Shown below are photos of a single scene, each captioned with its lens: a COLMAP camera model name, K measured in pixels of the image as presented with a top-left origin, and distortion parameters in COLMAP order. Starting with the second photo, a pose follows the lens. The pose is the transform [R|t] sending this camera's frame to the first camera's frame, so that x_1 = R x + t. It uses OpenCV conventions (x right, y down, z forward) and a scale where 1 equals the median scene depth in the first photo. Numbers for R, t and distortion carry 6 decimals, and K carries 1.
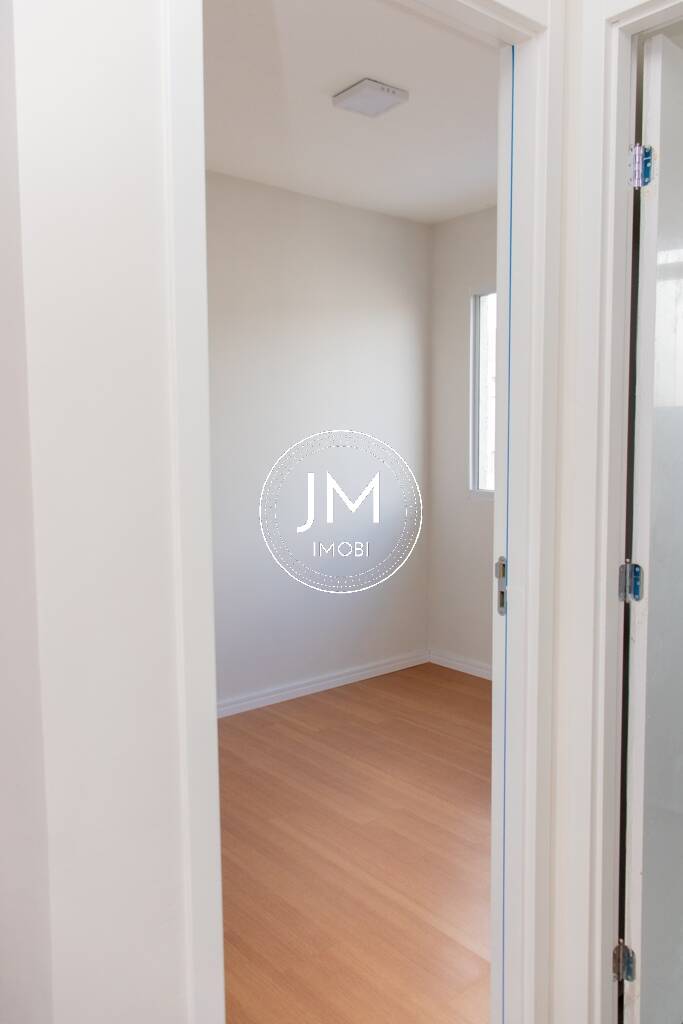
lens RADIAL K [[816.6, 0, 343.7], [0, 816.6, 508.7], [0, 0, 1]] dist [0.003895, 0.000604]
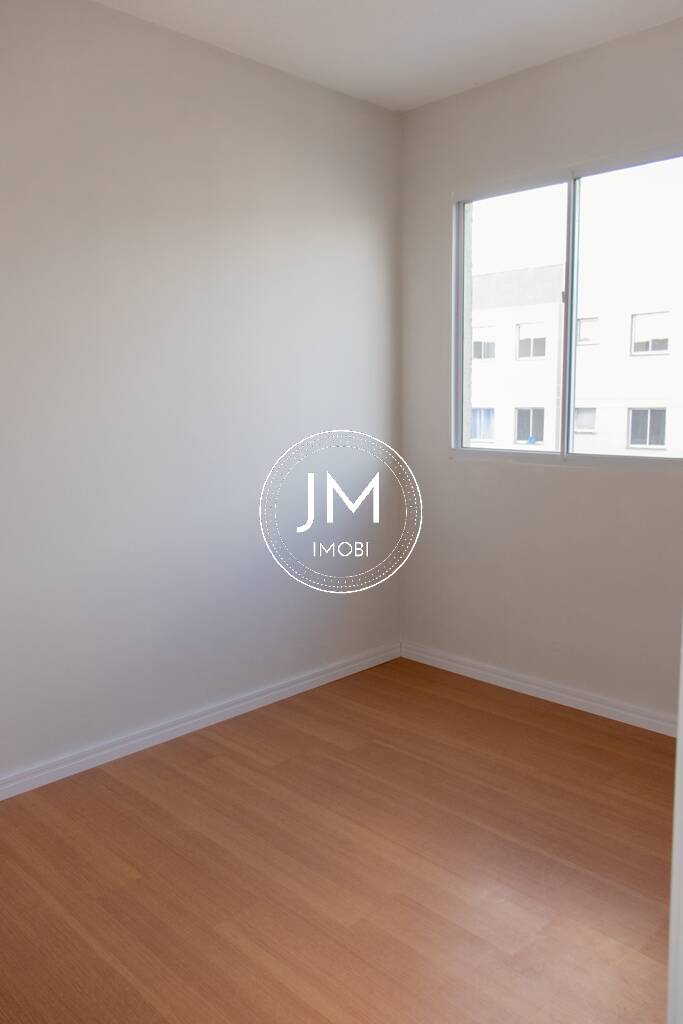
lens RADIAL K [[816.6, 0, 343.7], [0, 816.6, 508.7], [0, 0, 1]] dist [0.003895, 0.000604]
pose [[0.996349, -0.016720, 0.083724, -0.024507], [0.013063, 0.998944, 0.044046, 0.000250], [-0.084372, -0.042792, 0.995515, 0.233946]]
